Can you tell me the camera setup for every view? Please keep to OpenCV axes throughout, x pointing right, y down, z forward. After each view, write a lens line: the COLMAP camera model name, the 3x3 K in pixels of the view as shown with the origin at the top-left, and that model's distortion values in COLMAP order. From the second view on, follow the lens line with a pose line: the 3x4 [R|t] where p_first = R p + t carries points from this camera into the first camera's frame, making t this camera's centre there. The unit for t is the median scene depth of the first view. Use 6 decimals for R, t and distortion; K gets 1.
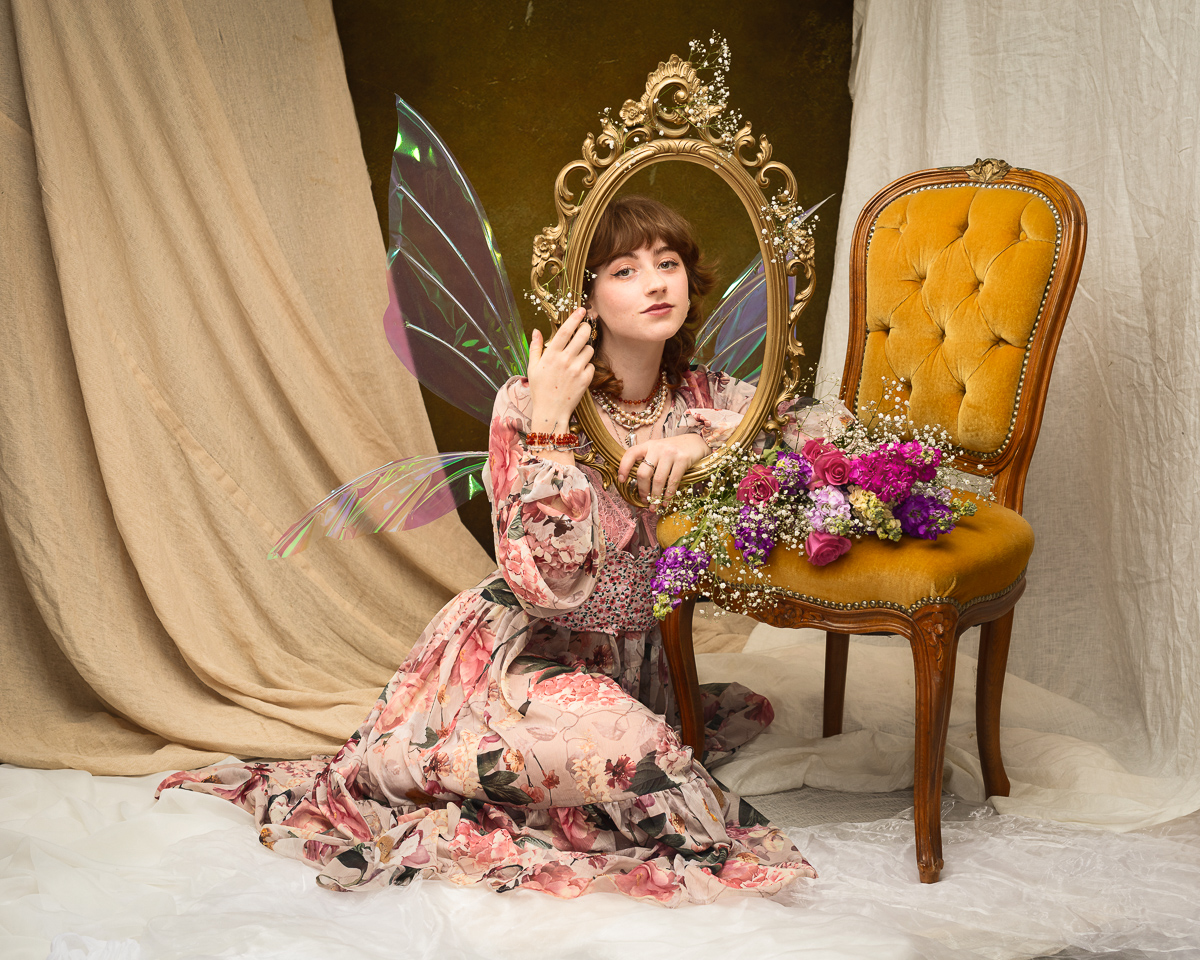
lens RADIAL K [[2005.3, 0, 574.0], [0, 2005.3, 480.6], [0, 0, 1]] dist [-0.006411, -0.002308]
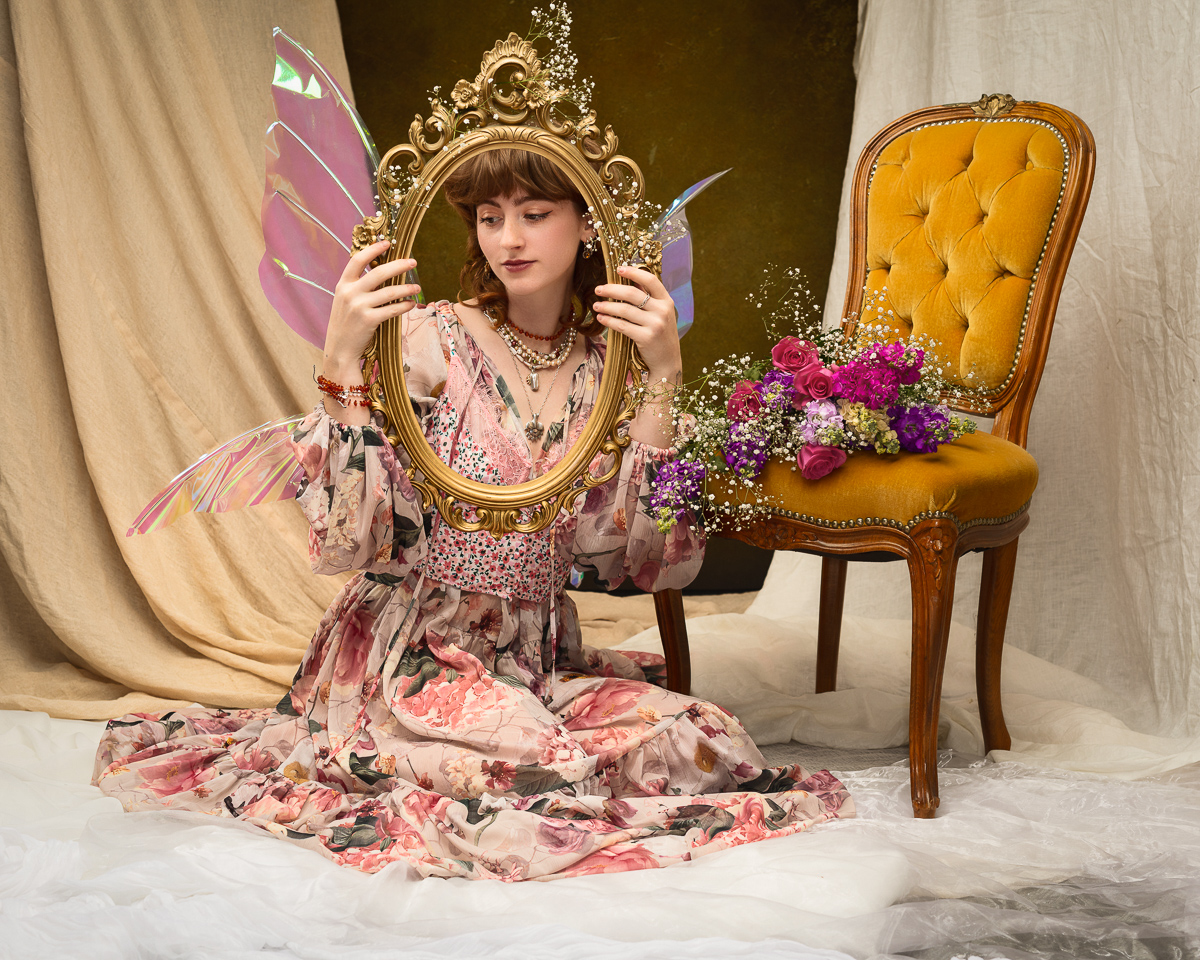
lens RADIAL K [[2005.3, 0, 574.0], [0, 2005.3, 480.6], [0, 0, 1]] dist [-0.006411, -0.002308]
pose [[0.999717, 0.023570, -0.003241, 0.010091], [-0.023732, 0.997565, -0.065573, 0.092663], [0.001687, 0.065632, 0.997842, 0.040884]]
